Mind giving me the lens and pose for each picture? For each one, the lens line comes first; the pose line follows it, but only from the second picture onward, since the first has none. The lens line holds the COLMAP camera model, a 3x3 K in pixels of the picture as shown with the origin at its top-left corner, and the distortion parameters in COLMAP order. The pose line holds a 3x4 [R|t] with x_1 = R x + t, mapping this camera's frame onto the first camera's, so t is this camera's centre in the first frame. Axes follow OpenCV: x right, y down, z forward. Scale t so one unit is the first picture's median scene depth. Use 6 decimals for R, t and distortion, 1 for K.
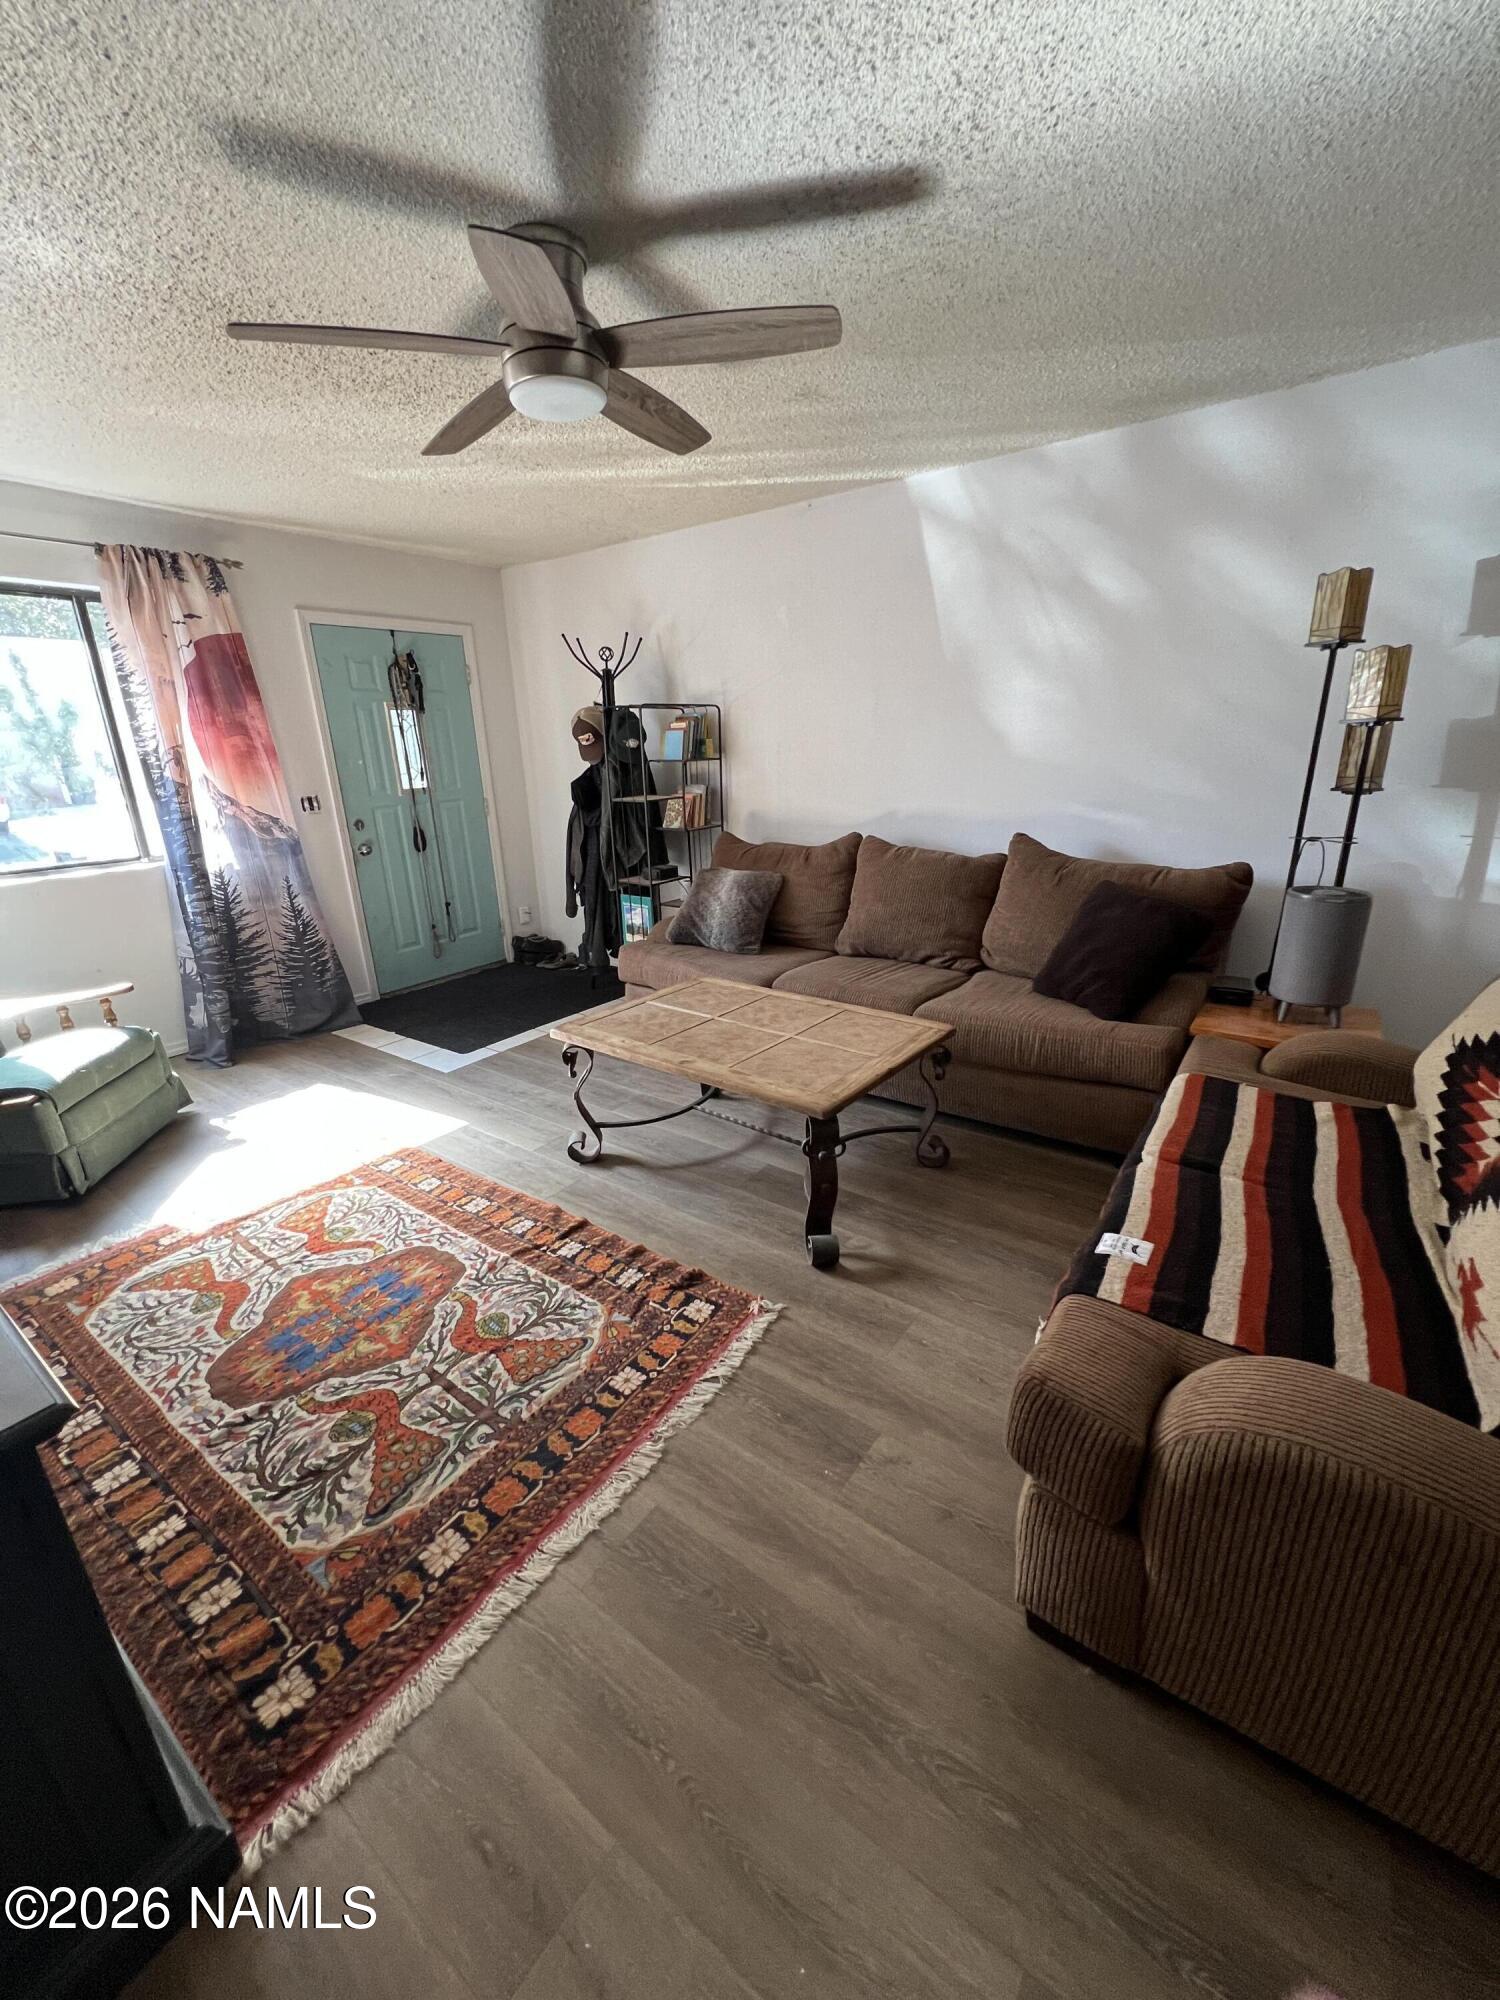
lens RADIAL K [[799.3, 0, 750.0], [0, 799.3, 1000.0], [0, 0, 1]] dist [-0.000406, 0.000262]
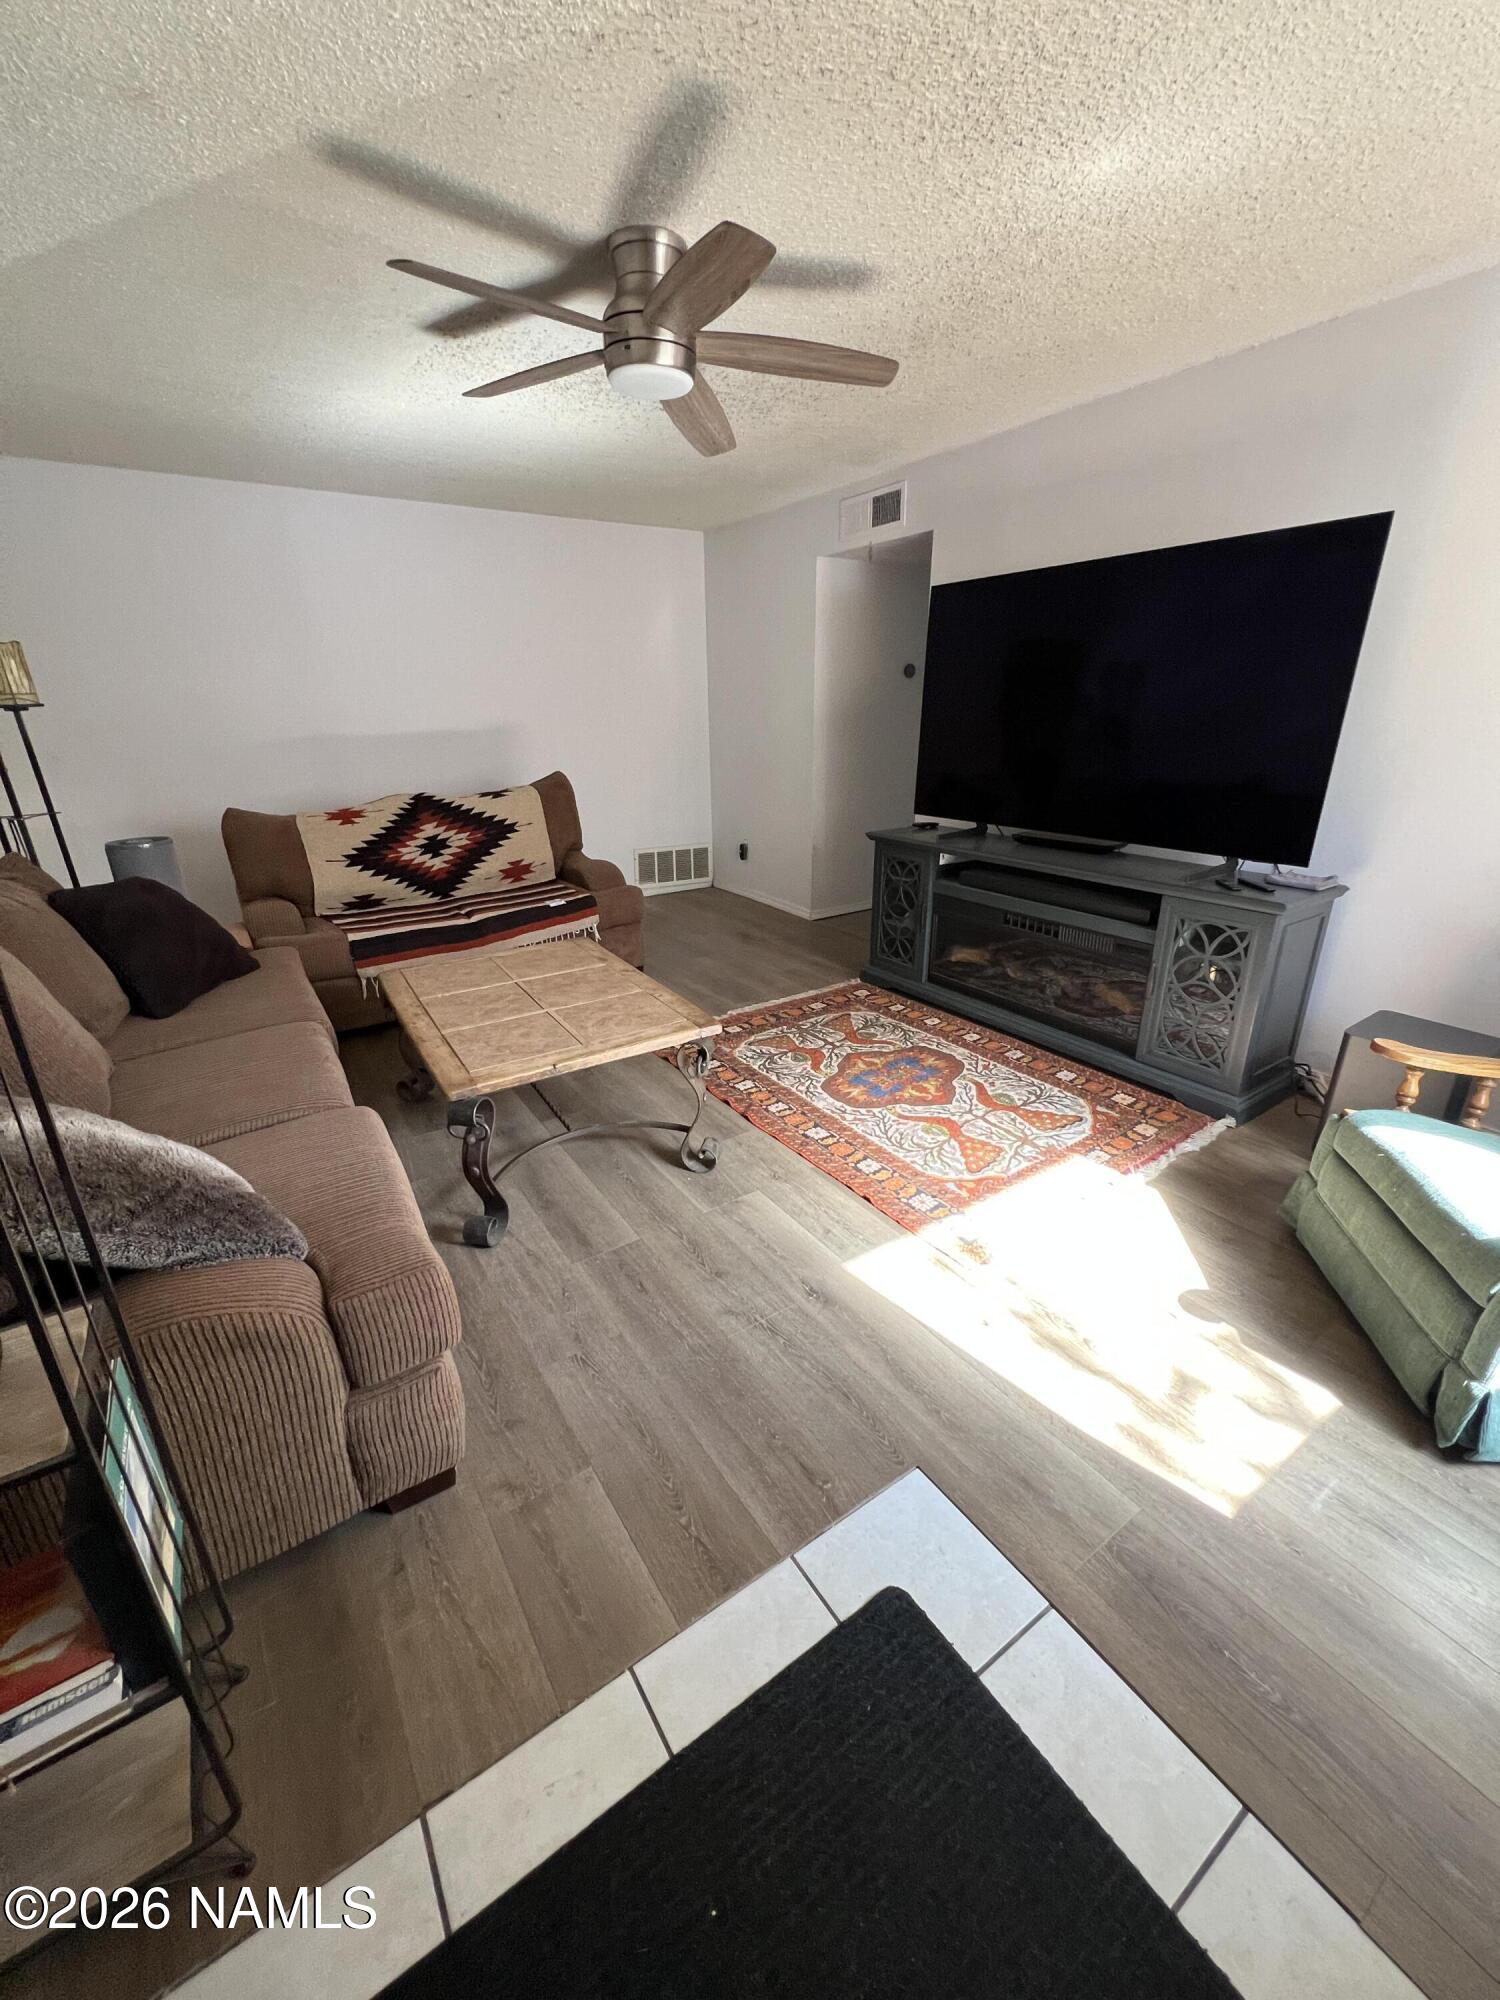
lens RADIAL K [[799.3, 0, 750.0], [0, 799.3, 1000.0], [0, 0, 1]] dist [-0.000406, 0.000262]
pose [[-0.938910, -0.078655, 0.335054, -0.773468], [0.145673, 0.791202, 0.593951, -0.673542], [-0.311813, 0.606475, -0.731410, 2.188175]]
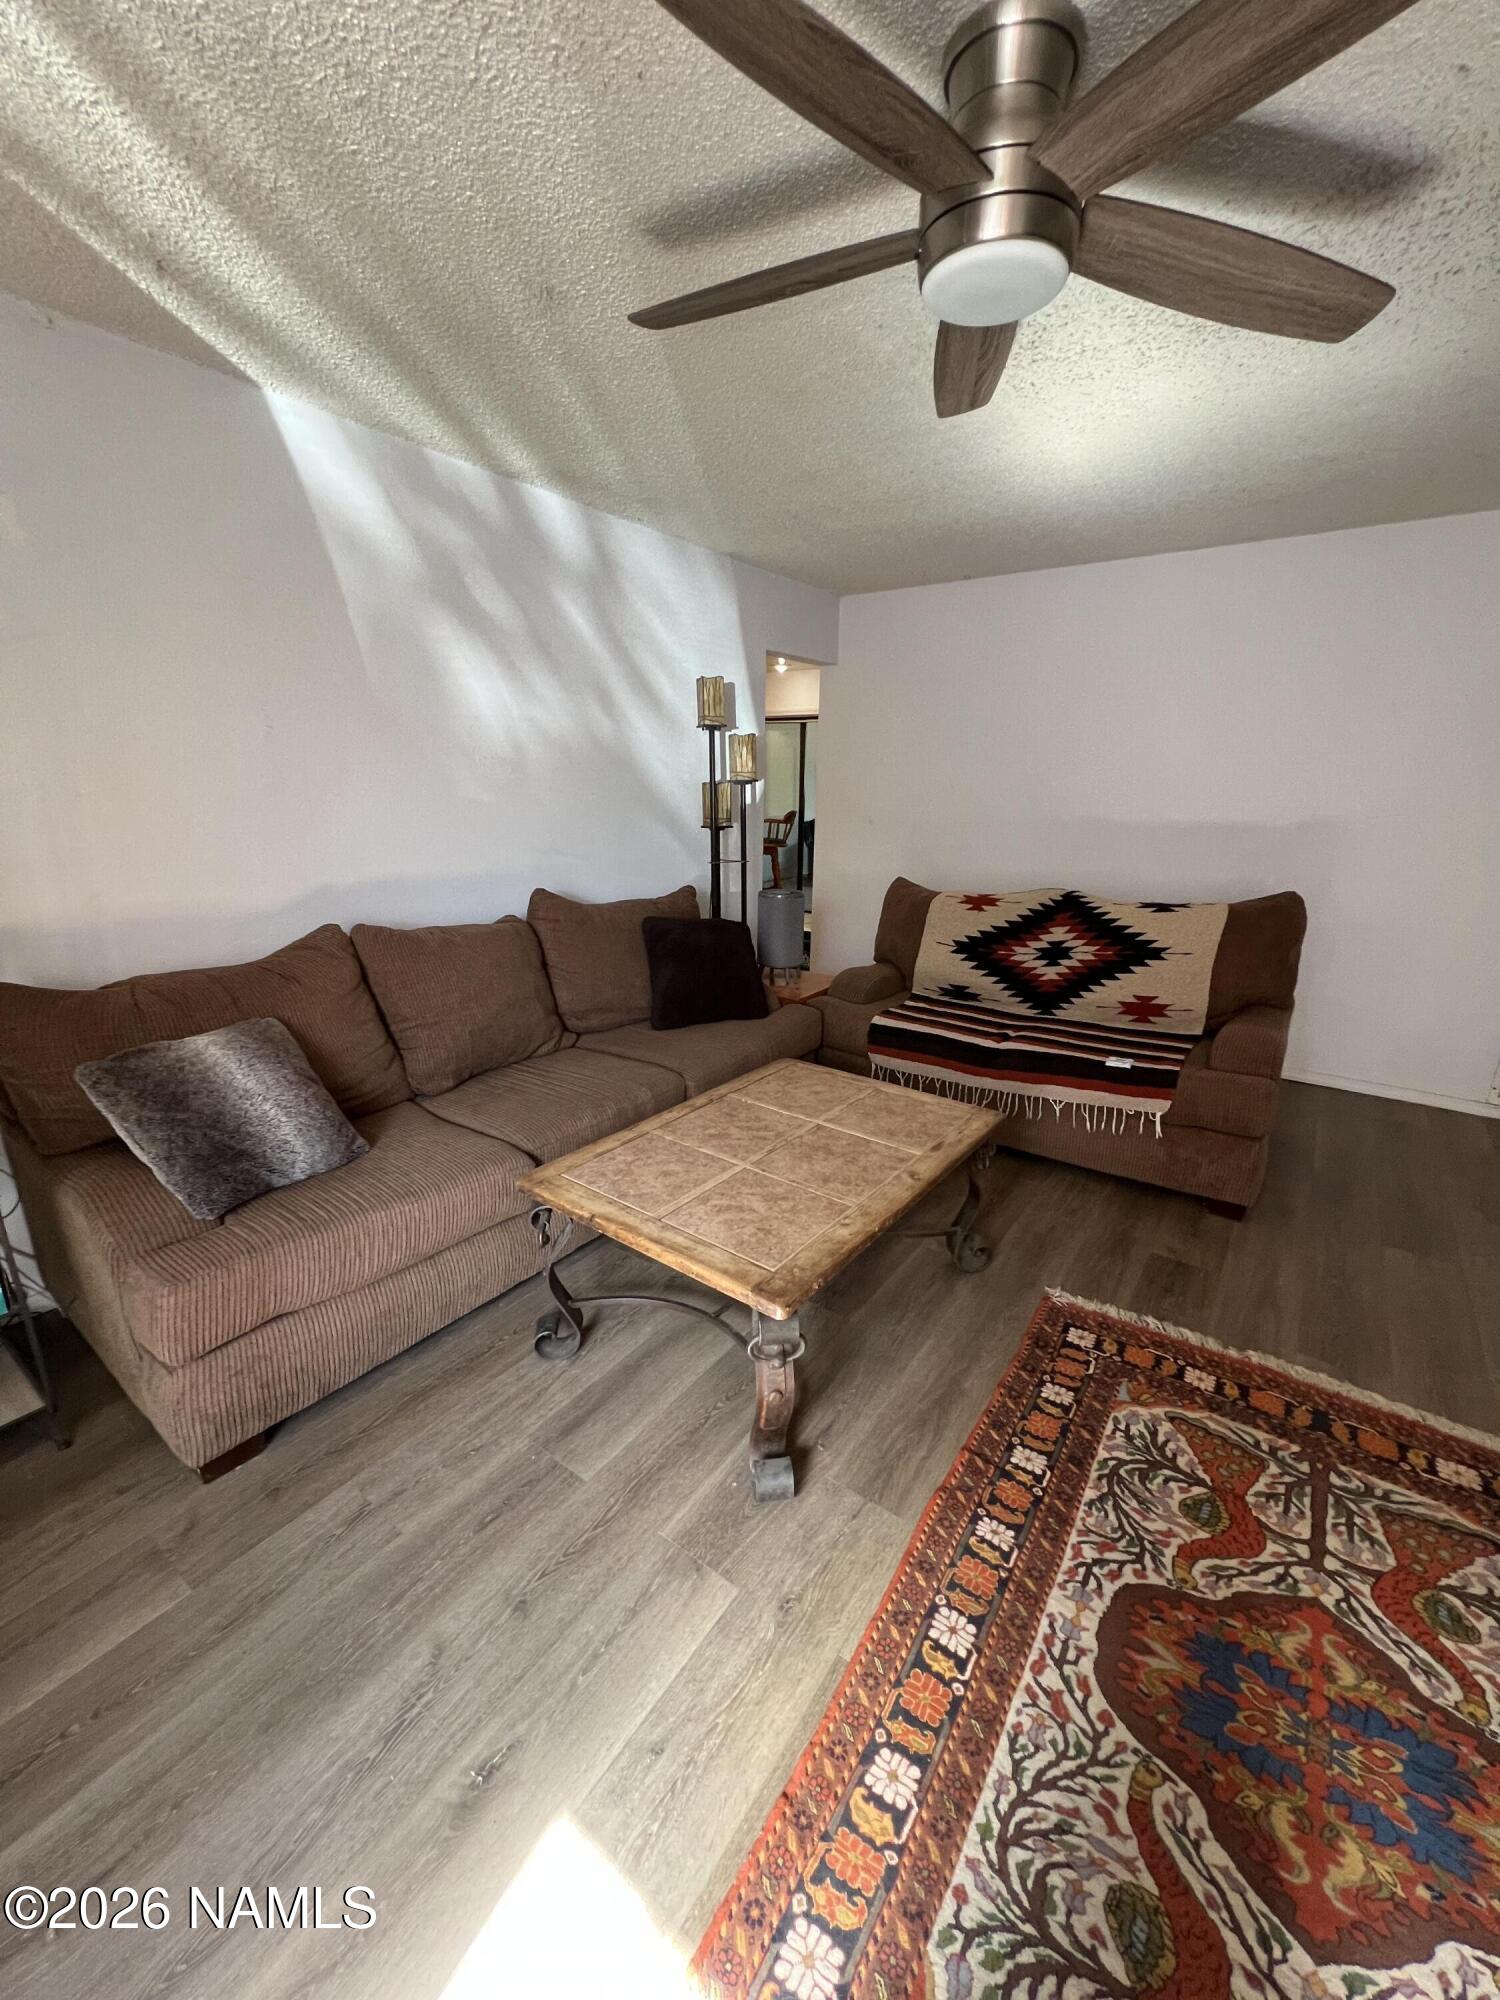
lens RADIAL K [[799.3, 0, 750.0], [0, 799.3, 1000.0], [0, 0, 1]] dist [-0.000406, 0.000262]
pose [[-0.011873, -0.239110, 0.970920, -0.982952], [0.296720, 0.926411, 0.231777, -0.388399], [-0.954891, 0.290843, 0.059950, 1.260703]]
